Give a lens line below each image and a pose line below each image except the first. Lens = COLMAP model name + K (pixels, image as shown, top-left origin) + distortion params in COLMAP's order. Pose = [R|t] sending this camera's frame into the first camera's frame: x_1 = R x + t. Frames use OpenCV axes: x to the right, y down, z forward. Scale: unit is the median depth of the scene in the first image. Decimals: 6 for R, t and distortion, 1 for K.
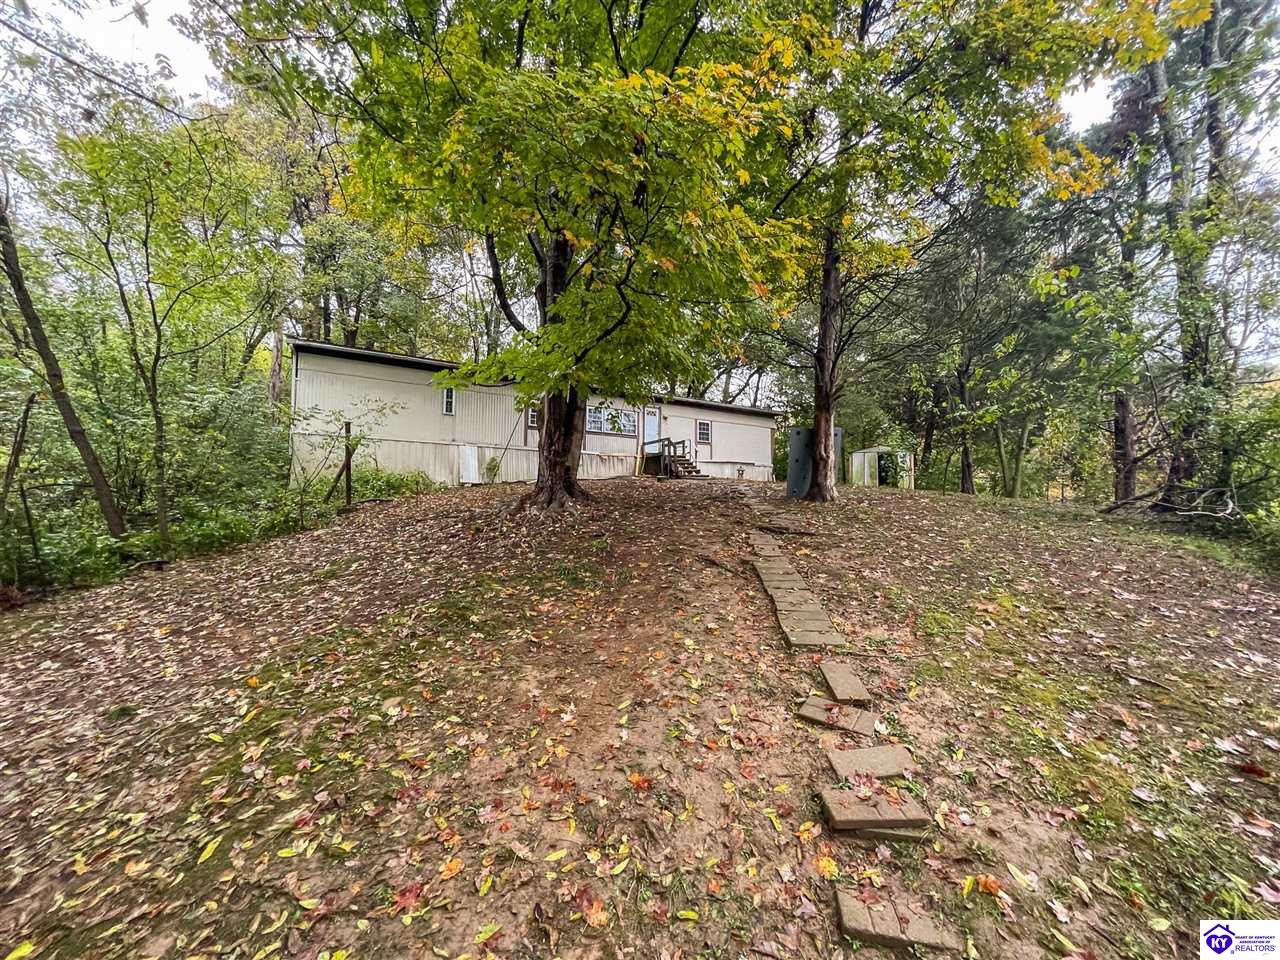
lens RADIAL K [[515.2, 0, 640.0], [0, 515.2, 480.0], [0, 0, 1]] dist [-0.002394, -0.000284]
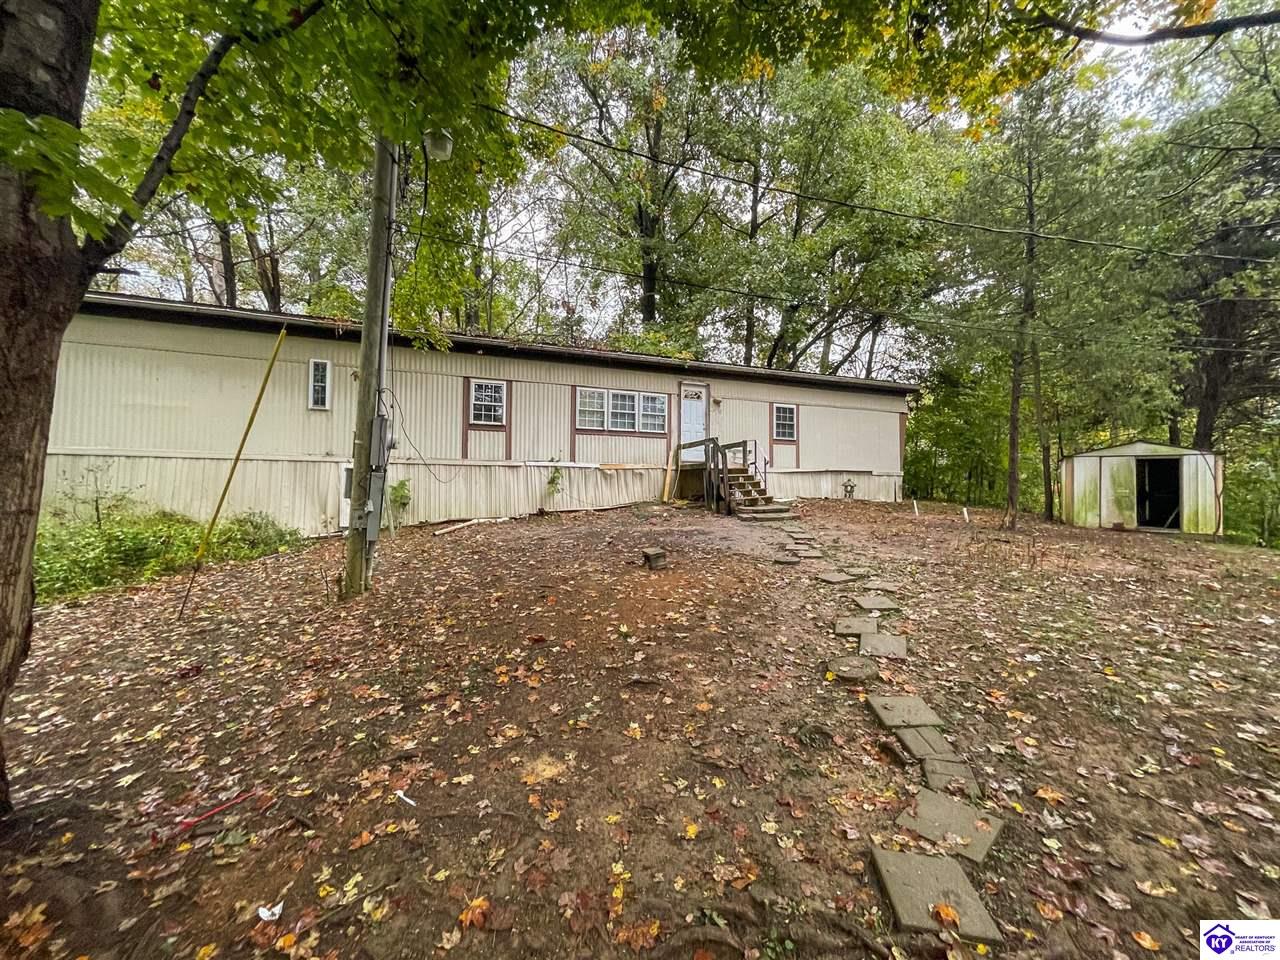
lens RADIAL K [[515.2, 0, 640.0], [0, 515.2, 480.0], [0, 0, 1]] dist [-0.002394, -0.000284]
pose [[0.983977, -0.003701, -0.178257, 0.067995], [0.009621, 0.999430, 0.032358, -0.050611], [0.178036, -0.033555, 0.983452, 0.394724]]
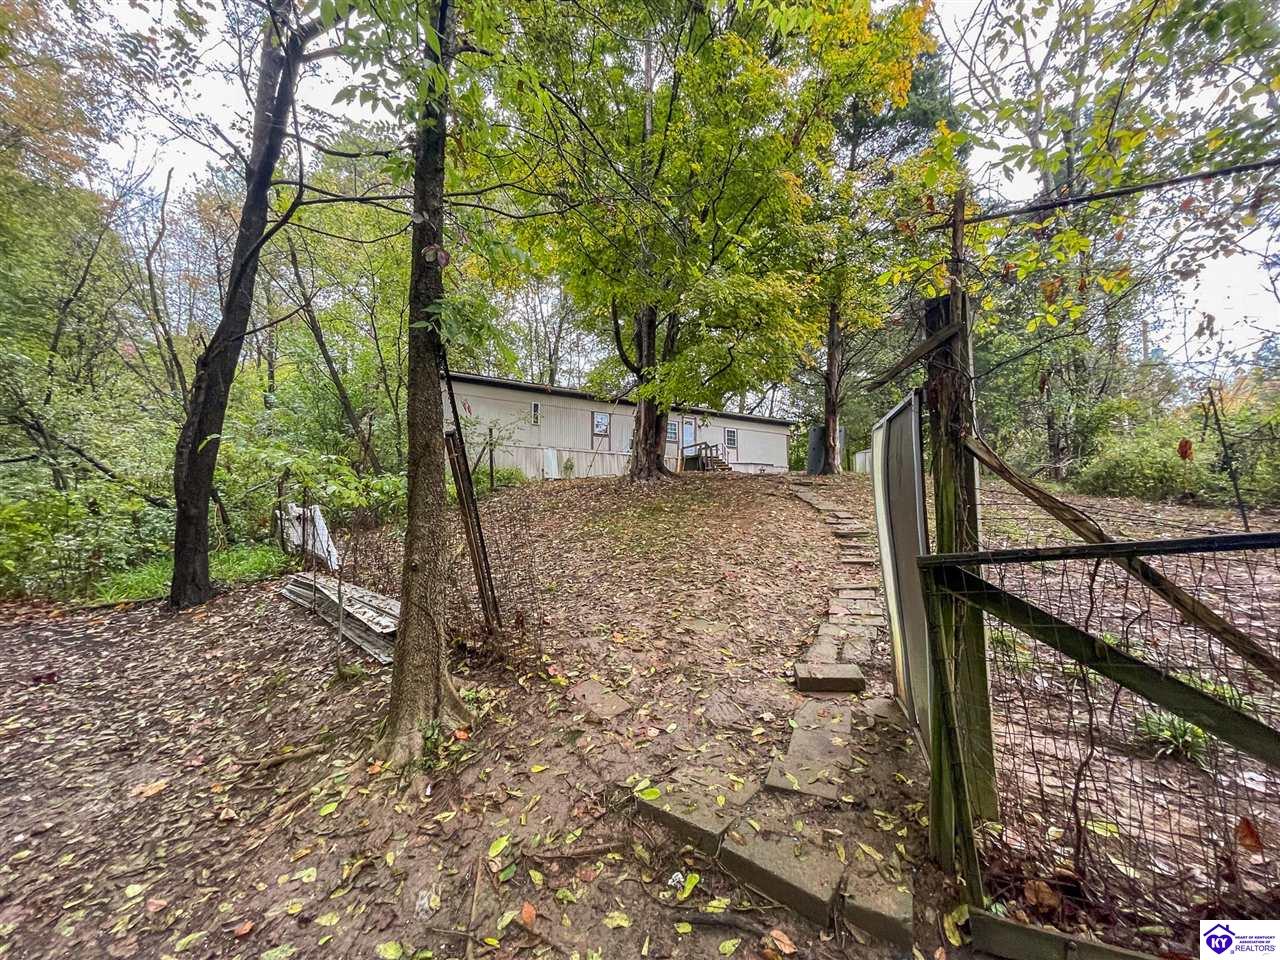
lens RADIAL K [[515.2, 0, 640.0], [0, 515.2, 480.0], [0, 0, 1]] dist [-0.002394, -0.000284]
pose [[0.999832, -0.011638, -0.014130, -0.076990], [0.011209, 0.999486, -0.030038, 0.040286], [0.014473, 0.029875, 0.999449, -0.211666]]
